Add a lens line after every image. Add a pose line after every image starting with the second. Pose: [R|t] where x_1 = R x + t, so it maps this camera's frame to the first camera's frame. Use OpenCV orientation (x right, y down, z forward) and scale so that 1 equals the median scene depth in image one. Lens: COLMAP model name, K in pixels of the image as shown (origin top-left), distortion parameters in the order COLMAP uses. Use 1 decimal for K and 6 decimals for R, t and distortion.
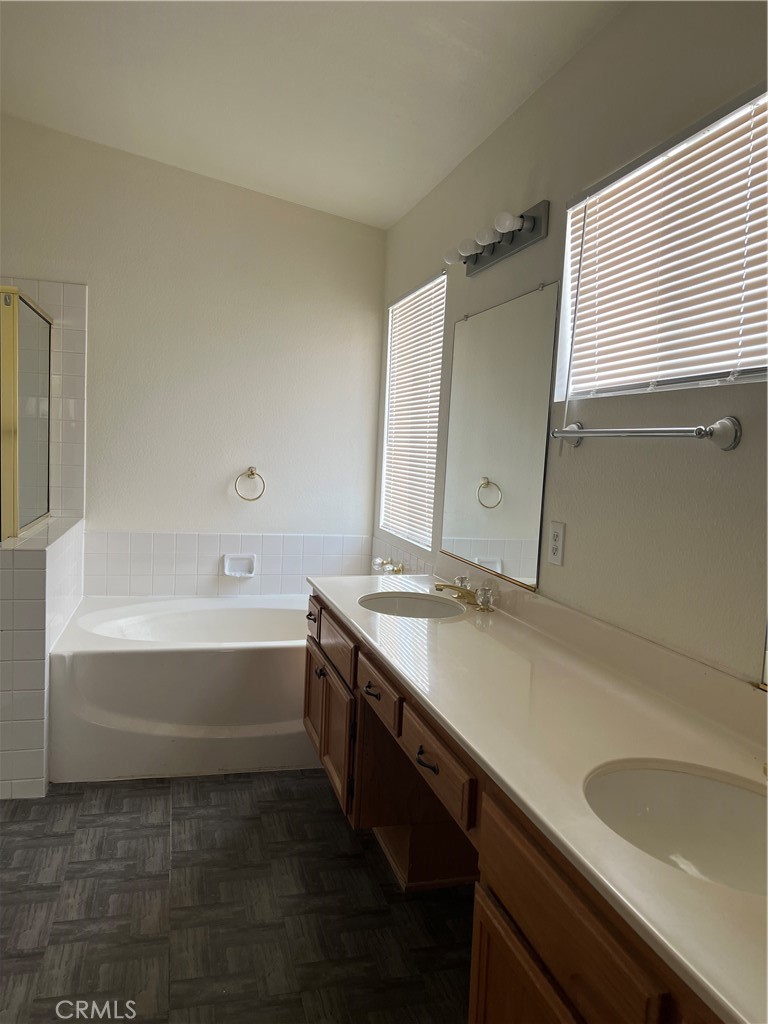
lens RADIAL K [[773.0, 0, 383.3], [0, 773.0, 513.0], [0, 0, 1]] dist [0.055289, -0.062233]
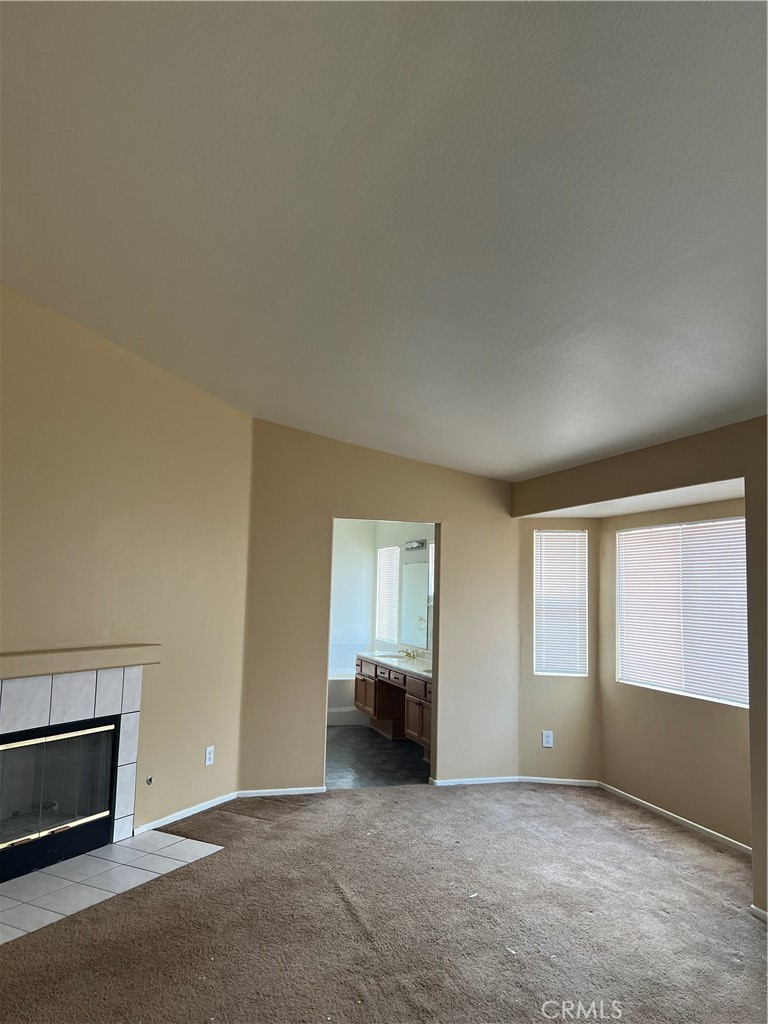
lens RADIAL K [[773.0, 0, 383.6], [0, 773.0, 511.6], [0, 0, 1]] dist [0.055289, -0.062233]
pose [[0.998904, -0.029828, 0.036083, -0.079737], [0.035546, 0.984809, -0.169966, 0.059465], [-0.030466, 0.171063, 0.984789, -1.959392]]
